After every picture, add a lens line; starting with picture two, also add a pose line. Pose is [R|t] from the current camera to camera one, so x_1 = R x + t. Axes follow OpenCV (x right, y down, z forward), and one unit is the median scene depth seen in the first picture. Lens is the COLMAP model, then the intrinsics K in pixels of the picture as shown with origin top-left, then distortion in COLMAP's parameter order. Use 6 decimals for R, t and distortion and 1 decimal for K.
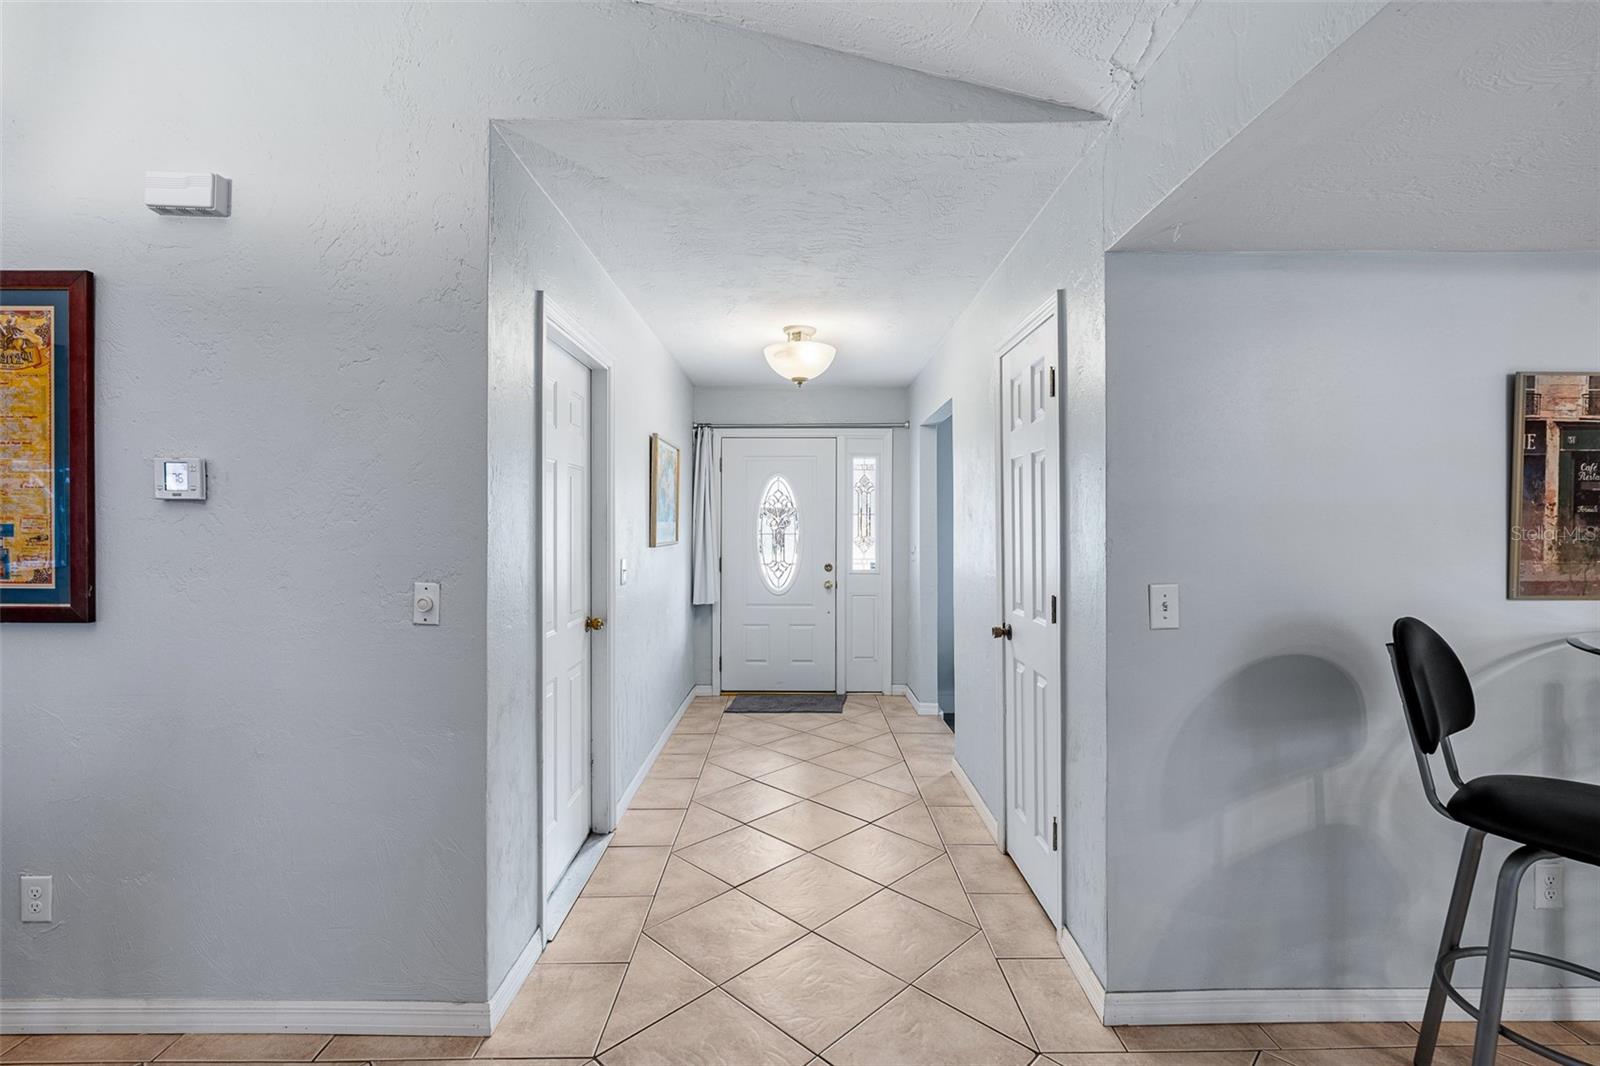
lens RADIAL K [[730.1, 0, 800.6], [0, 730.1, 503.6], [0, 0, 1]] dist [-0.000201, 0.000375]
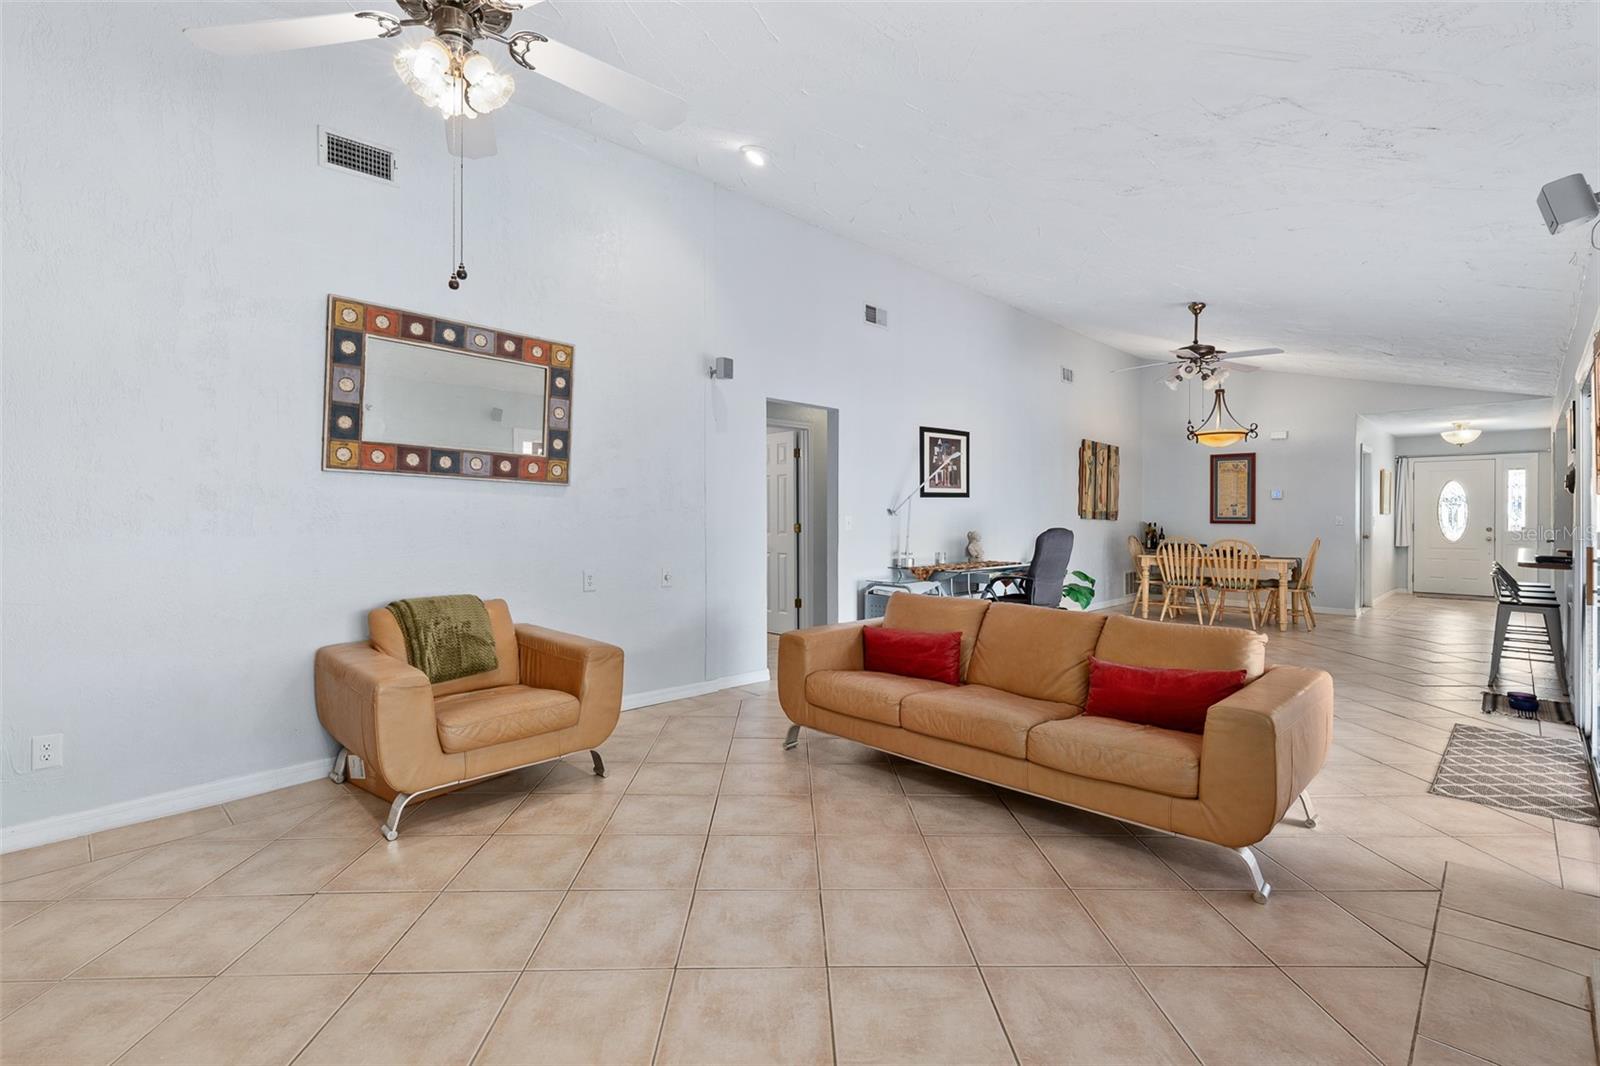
lens RADIAL K [[730.1, 0, 800.6], [0, 730.1, 503.6], [0, 0, 1]] dist [-0.000201, 0.000375]
pose [[0.711099, -0.003087, -0.703085, 0.102080], [0.014027, 0.999854, 0.009797, -0.020681], [0.702952, -0.016829, 0.711039, -1.589888]]
